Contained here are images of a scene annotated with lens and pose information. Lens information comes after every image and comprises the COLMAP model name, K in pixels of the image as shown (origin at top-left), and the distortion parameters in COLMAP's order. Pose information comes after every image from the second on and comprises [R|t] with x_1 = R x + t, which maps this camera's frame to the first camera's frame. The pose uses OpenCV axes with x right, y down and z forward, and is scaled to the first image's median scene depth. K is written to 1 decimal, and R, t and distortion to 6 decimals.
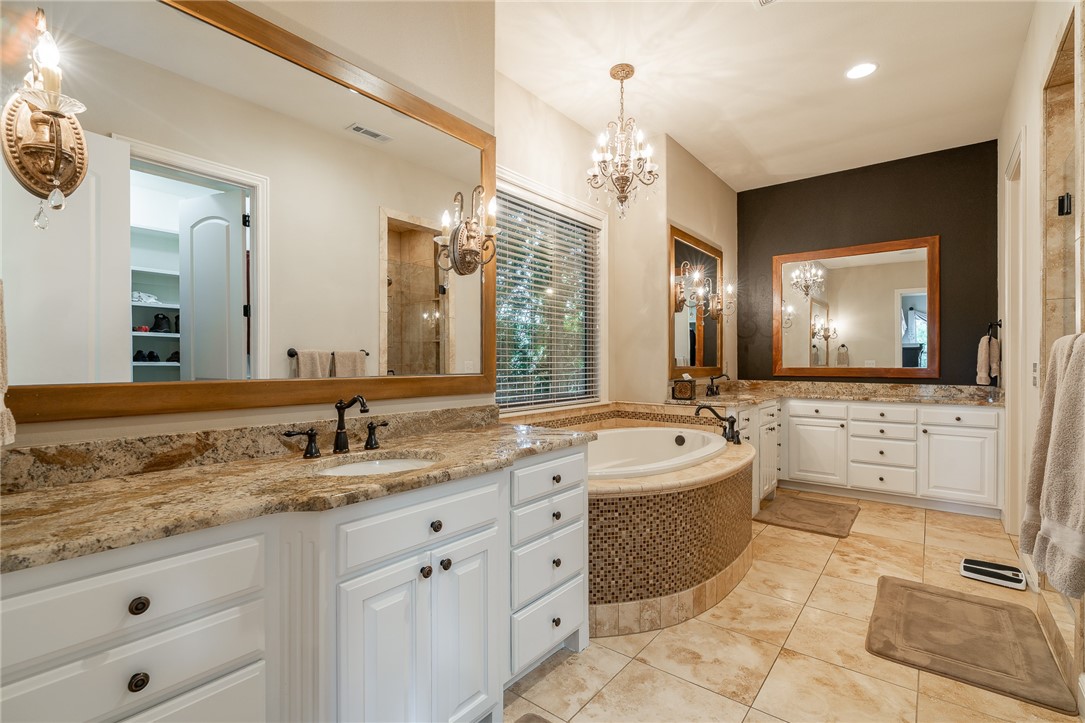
lens RADIAL K [[487.0, 0, 544.0], [0, 487.0, 361.5], [0, 0, 1]] dist [-0.009939, 0.003198]
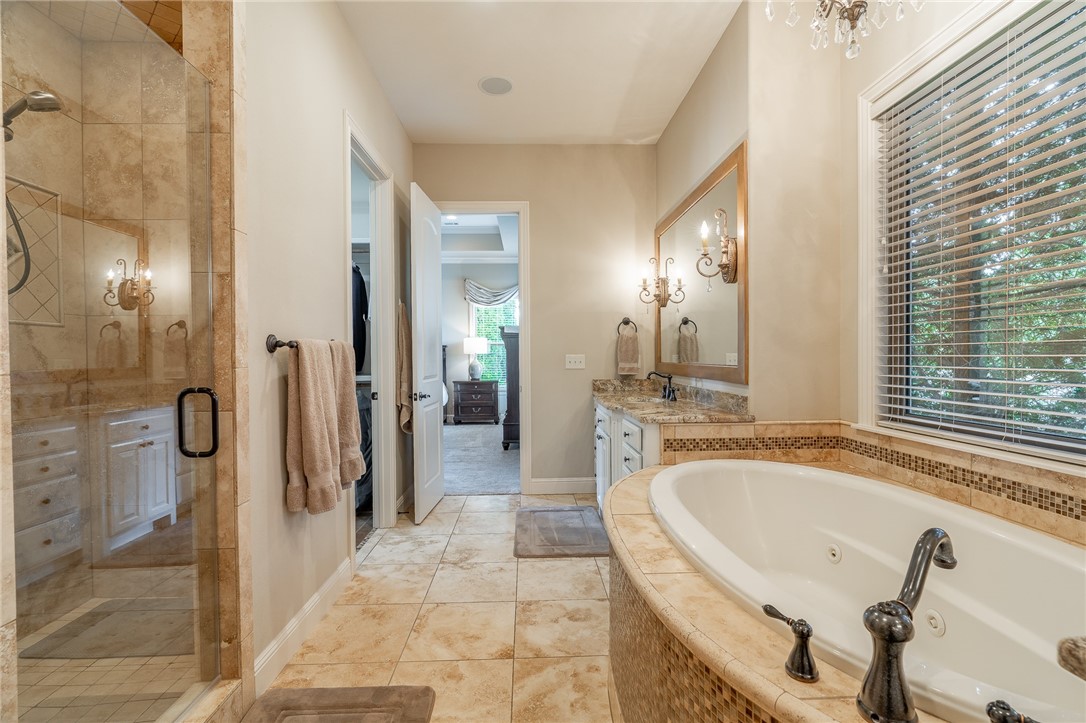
lens RADIAL K [[487.5, 0, 543.3], [0, 487.5, 360.3], [0, 0, 1]] dist [-0.009939, 0.003198]
pose [[-0.756441, 0.013002, -0.653932, 1.084355], [0.005750, 0.999896, 0.013228, -0.002618], [0.654036, 0.006246, -0.756437, 1.791204]]
